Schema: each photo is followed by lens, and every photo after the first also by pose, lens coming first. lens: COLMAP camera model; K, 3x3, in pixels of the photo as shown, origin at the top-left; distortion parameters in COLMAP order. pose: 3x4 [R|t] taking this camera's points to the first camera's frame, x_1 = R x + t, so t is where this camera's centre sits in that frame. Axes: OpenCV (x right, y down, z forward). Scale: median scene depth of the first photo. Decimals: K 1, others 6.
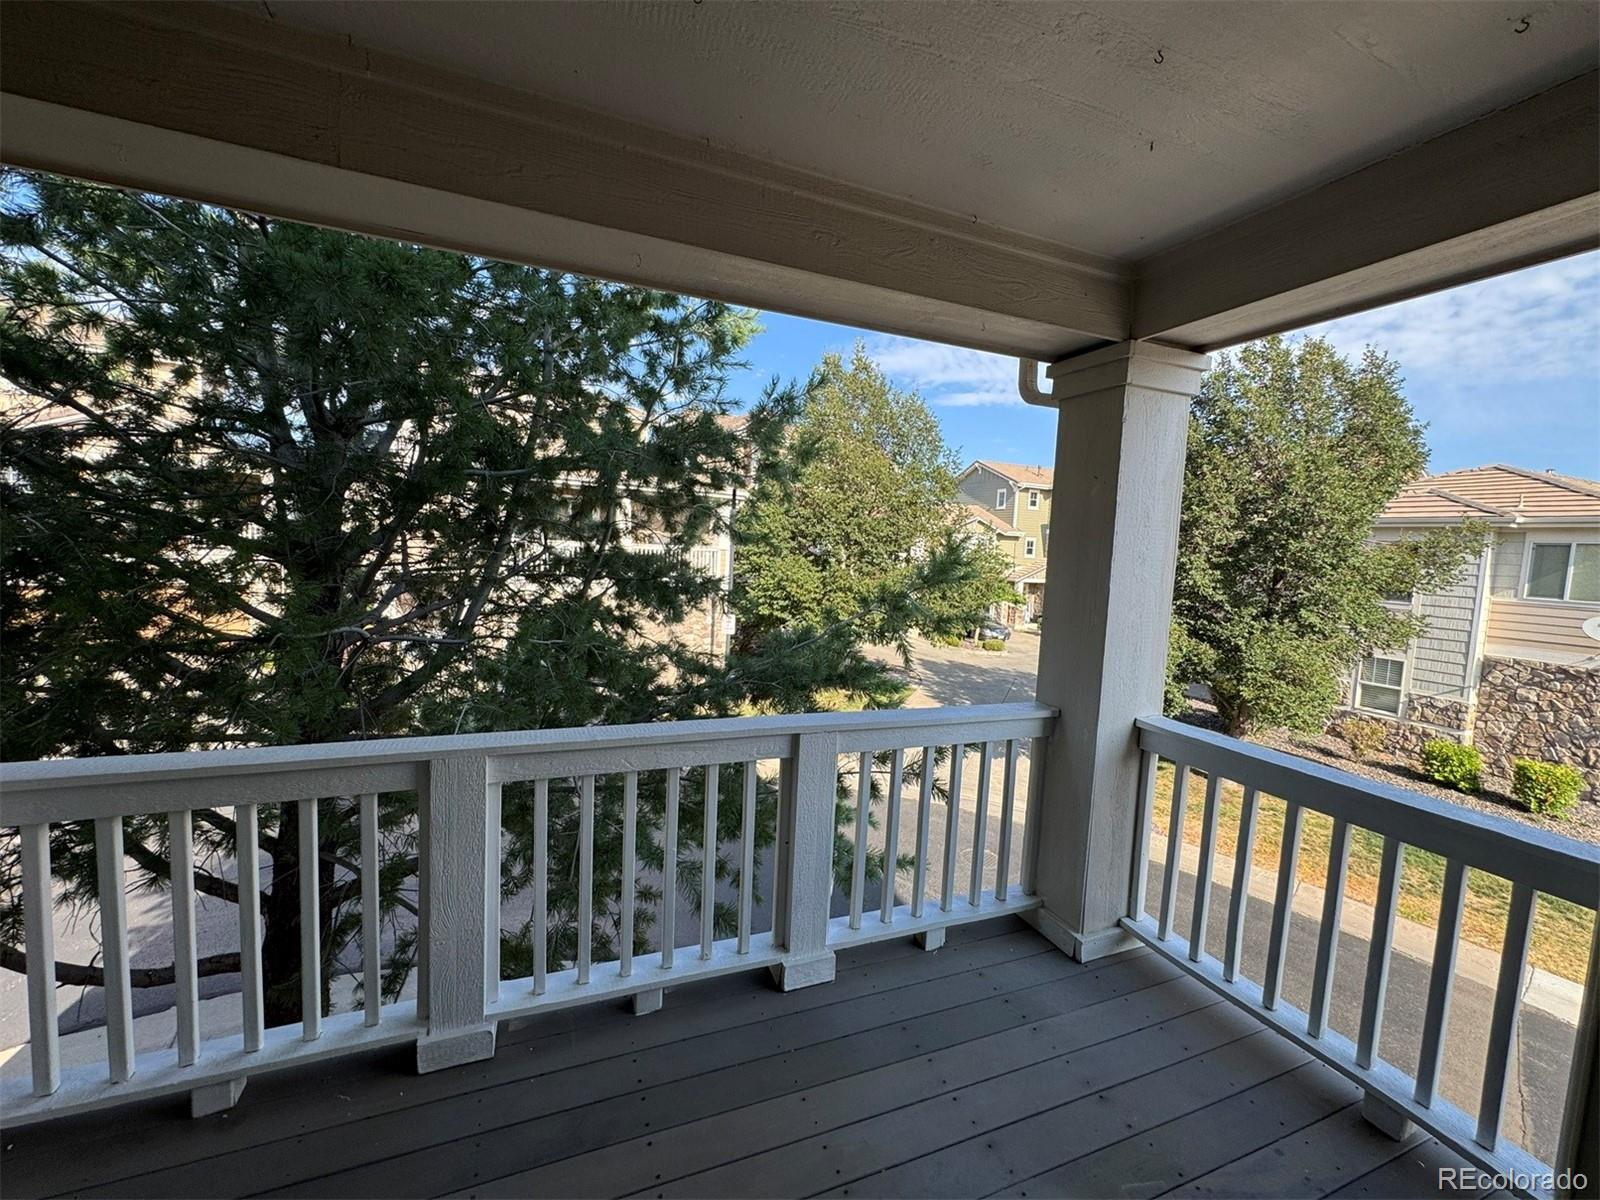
lens RADIAL K [[640.0, 0, 800.1], [0, 640.0, 601.0], [0, 0, 1]] dist [-0.004748, 0.000413]
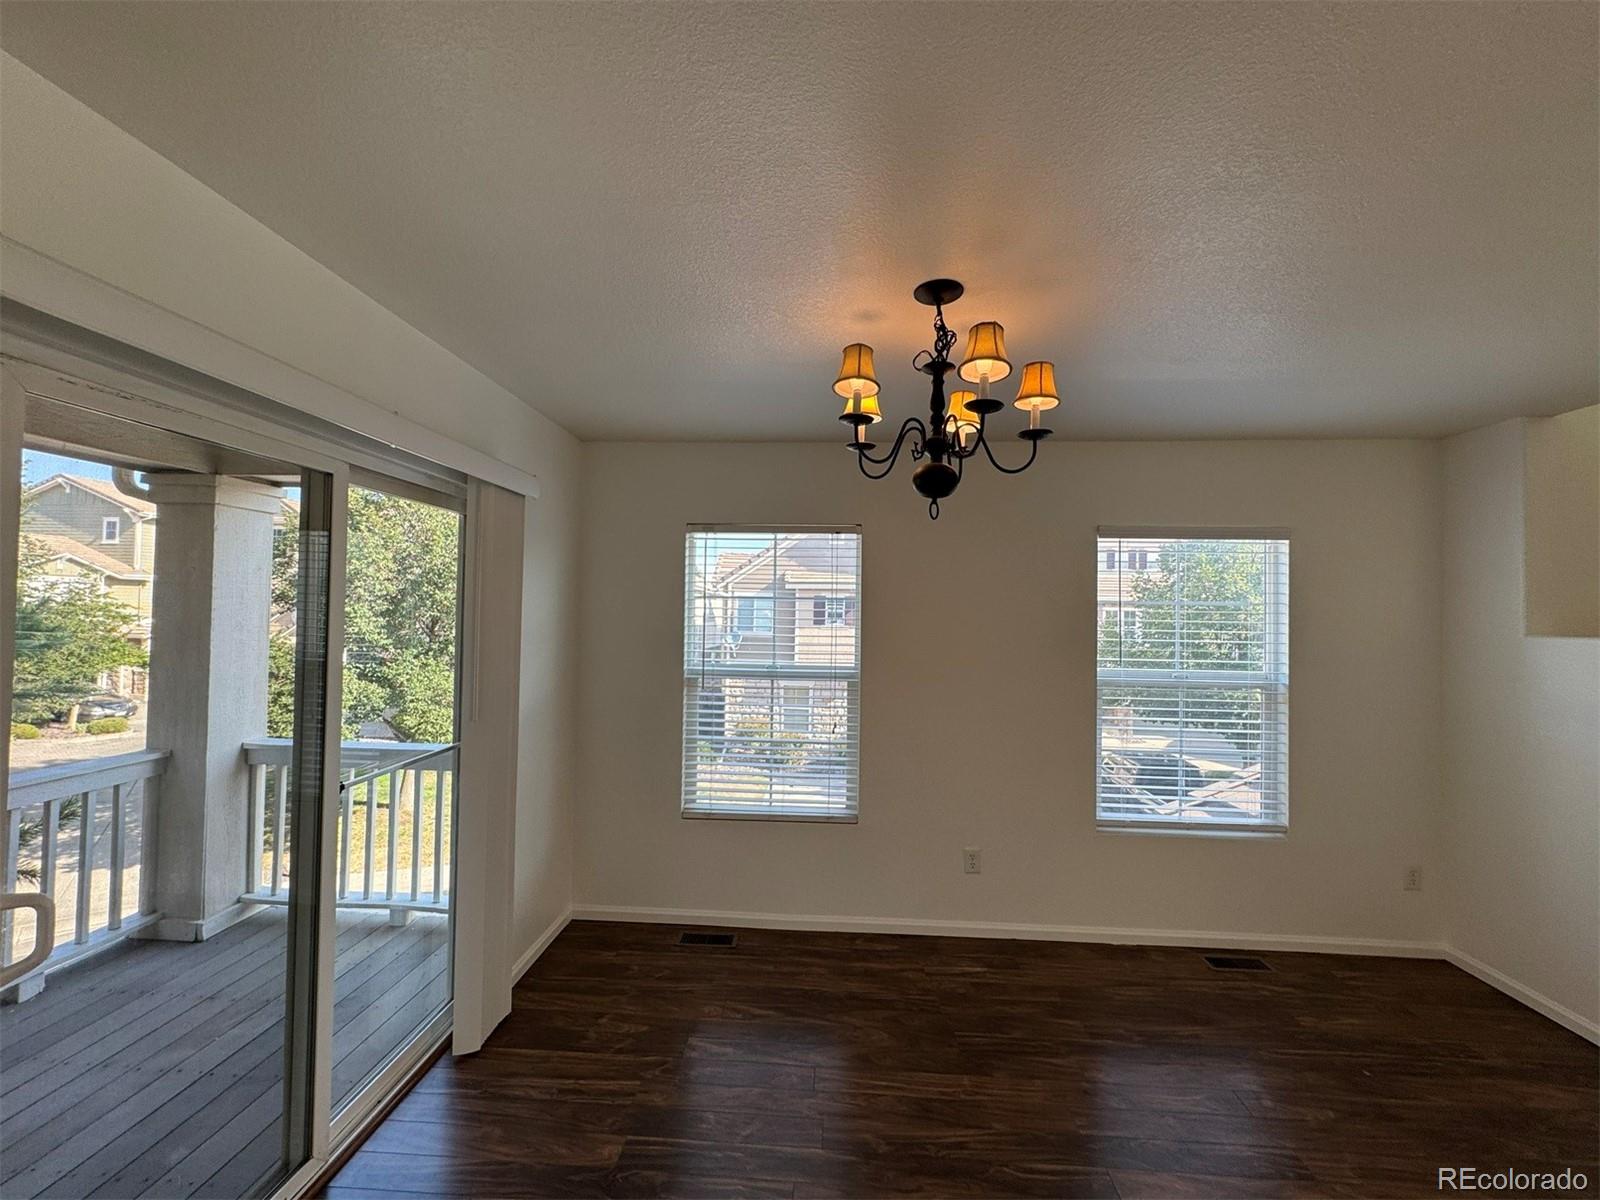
lens RADIAL K [[640.0, 0, 800.6], [0, 640.0, 597.2], [0, 0, 1]] dist [-0.004748, 0.000413]
pose [[0.431544, -0.015789, 0.901954, -0.041682], [0.080491, 0.996533, -0.021067, -0.000554], [-0.898494, 0.081691, 0.431318, -0.153825]]
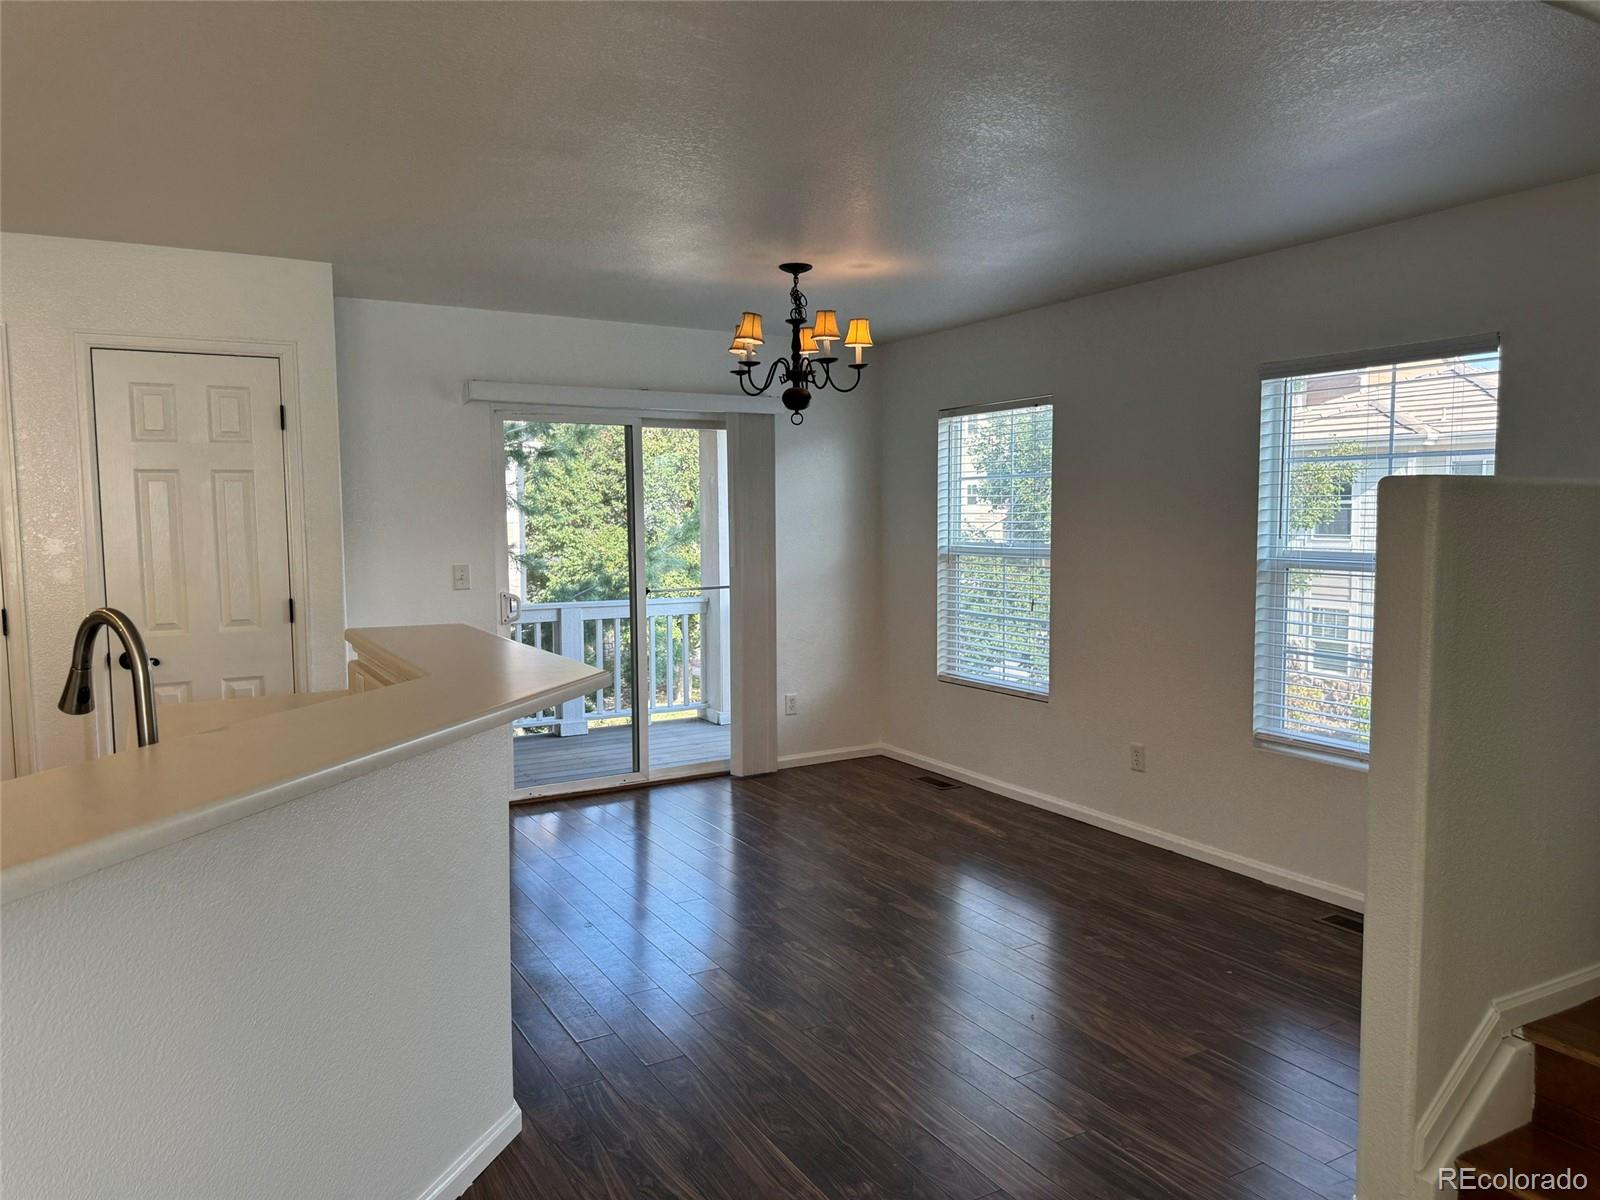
lens RADIAL K [[1143.0, 0, 800.1], [0, 1143.0, 605.1], [0, 0, 1]] dist [0.052102, -0.001009]
pose [[0.989992, -0.064297, 0.125623, 0.059071], [0.064158, 0.997926, 0.005156, 0.044925], [-0.125694, 0.002956, 0.992065, -0.540768]]
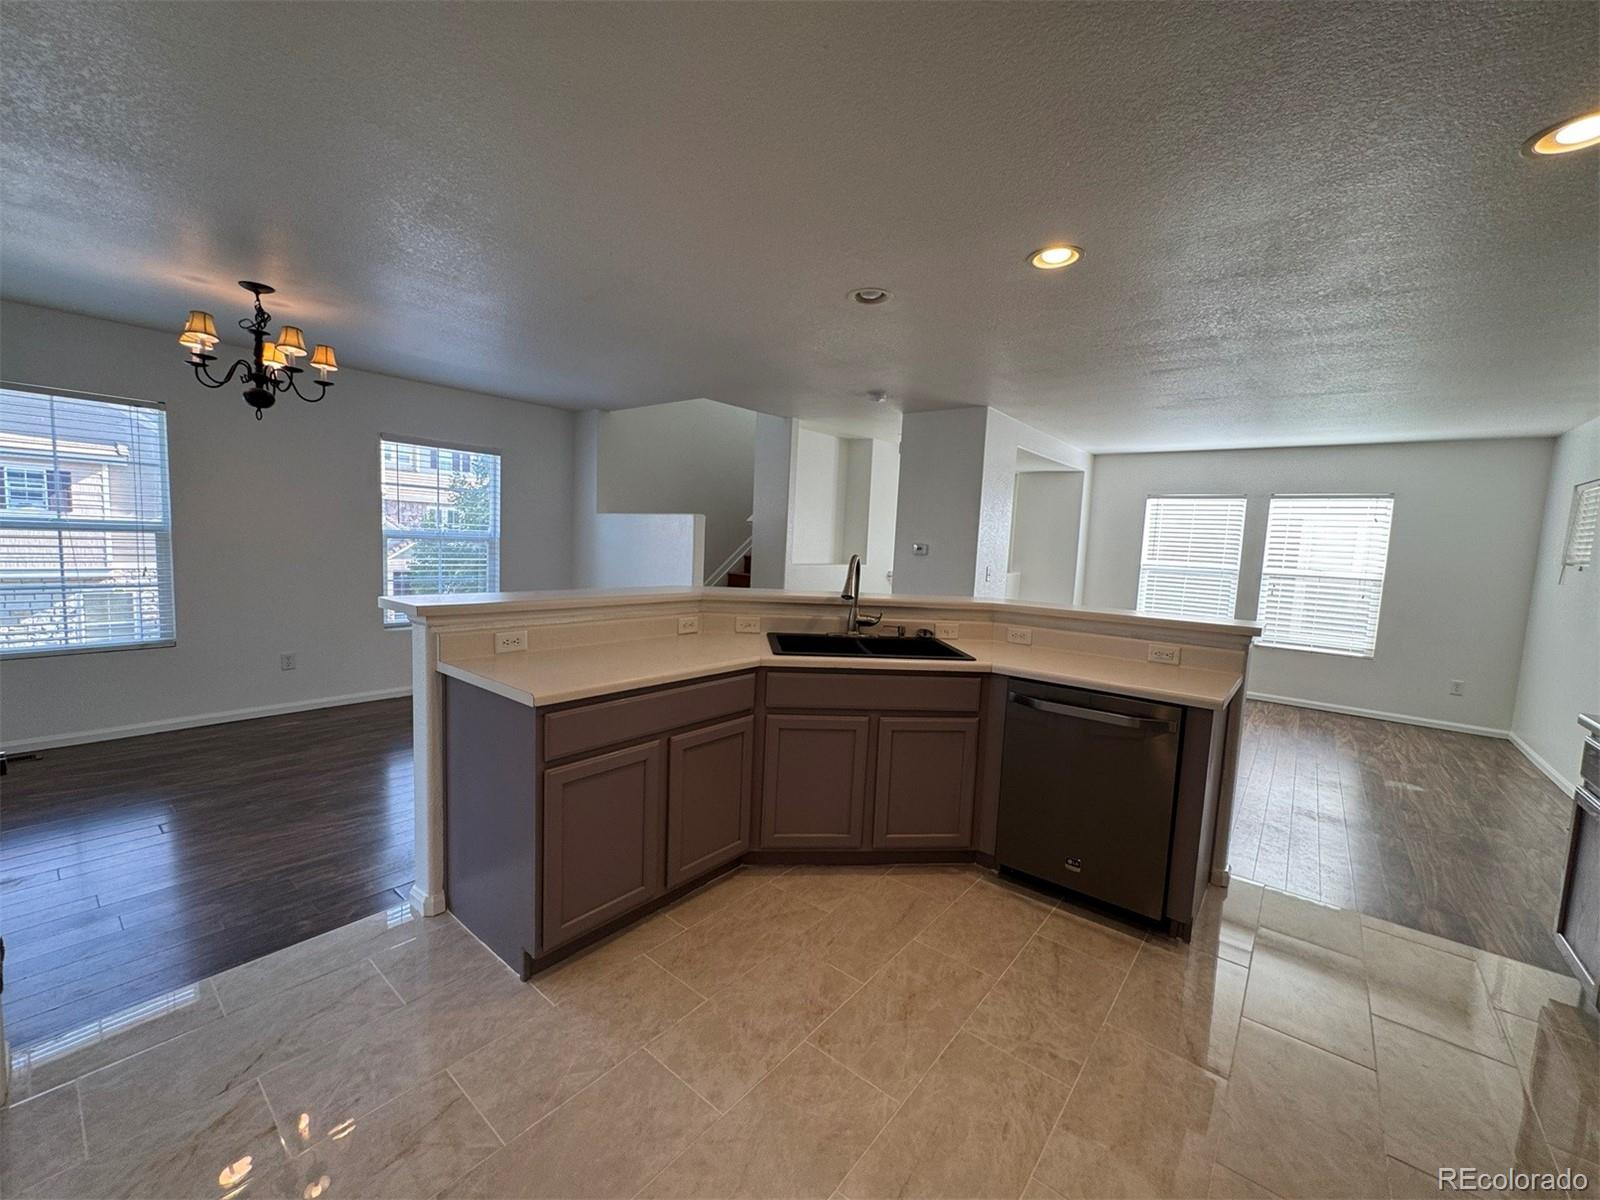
lens RADIAL K [[640.0, 0, 797.0], [0, 640.0, 597.3], [0, 0, 1]] dist [-0.004748, 0.000413]
pose [[-0.483303, -0.150201, 0.862472, -0.254090], [0.005005, 0.984682, 0.174289, 0.008739], [-0.875439, 0.088551, -0.475148, -0.184117]]
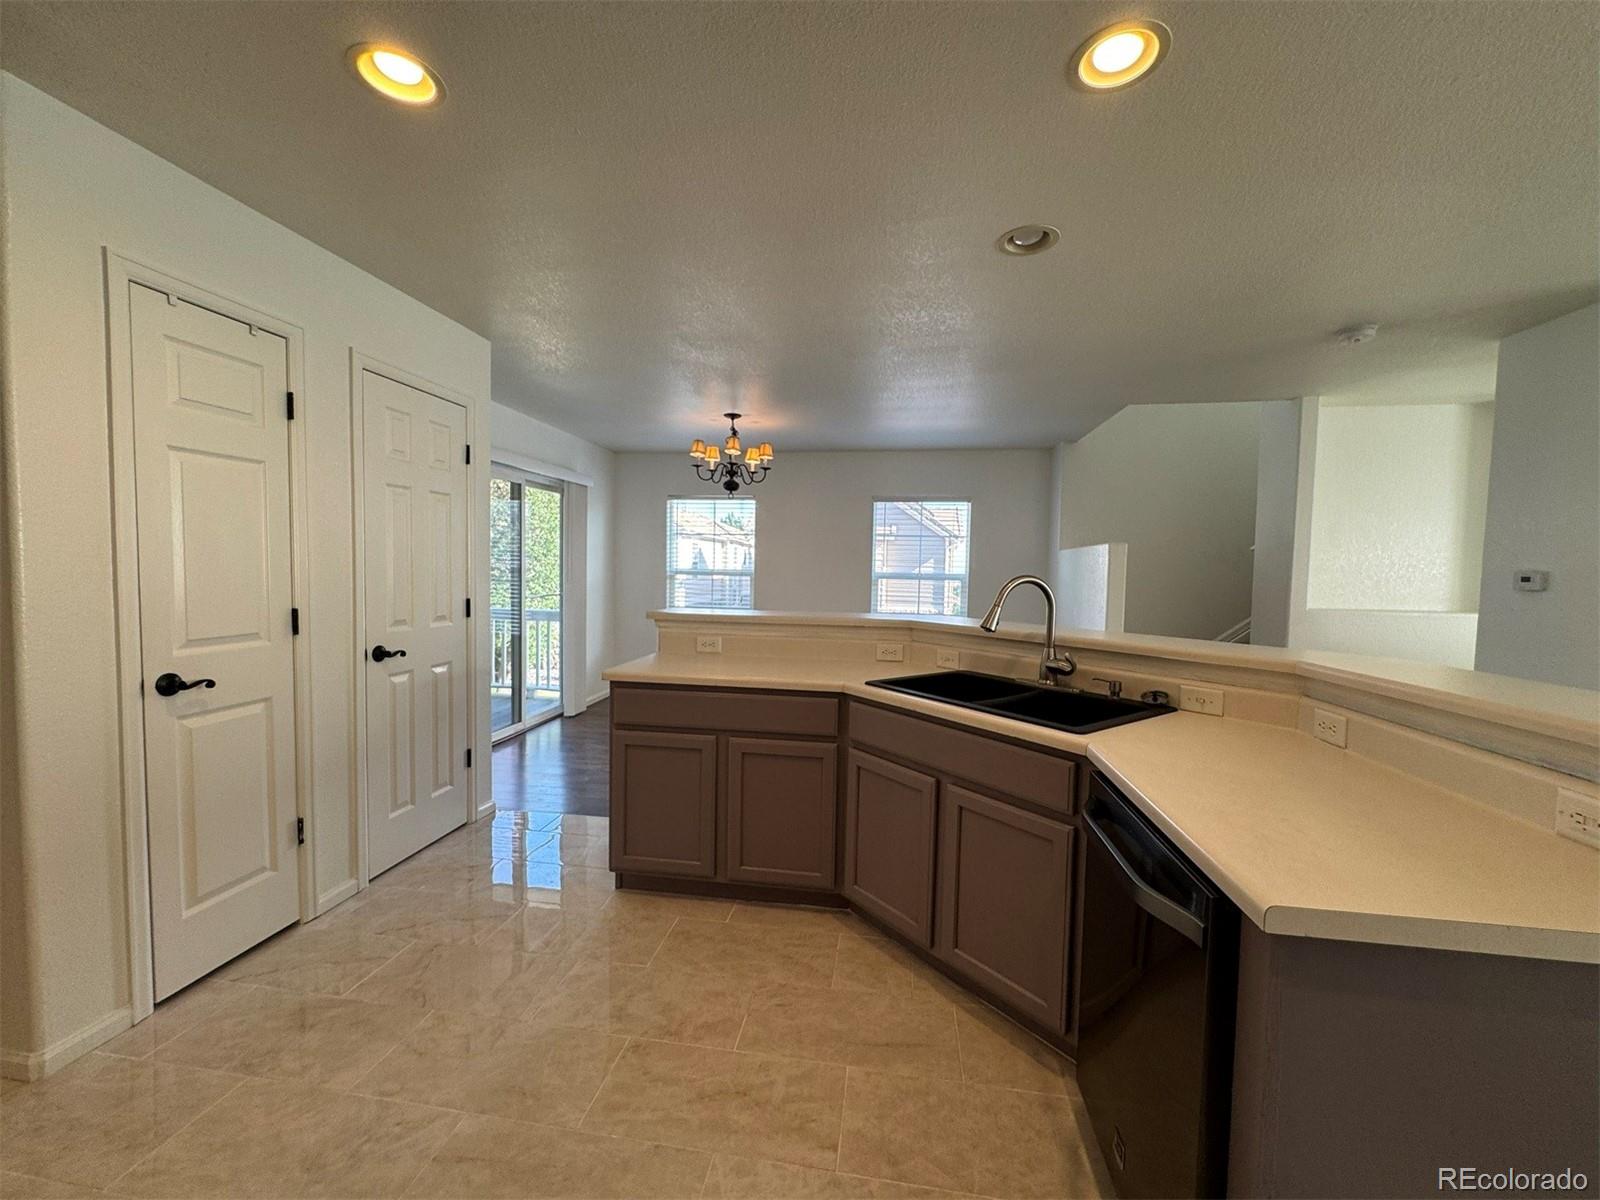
lens RADIAL K [[640.0, 0, 804.3], [0, 640.0, 600.6], [0, 0, 1]] dist [-0.004748, 0.000413]
pose [[0.501033, -0.081946, 0.861540, -0.242348], [0.077049, 0.995778, 0.049906, 0.030640], [-0.861992, 0.041376, 0.505231, -0.378645]]
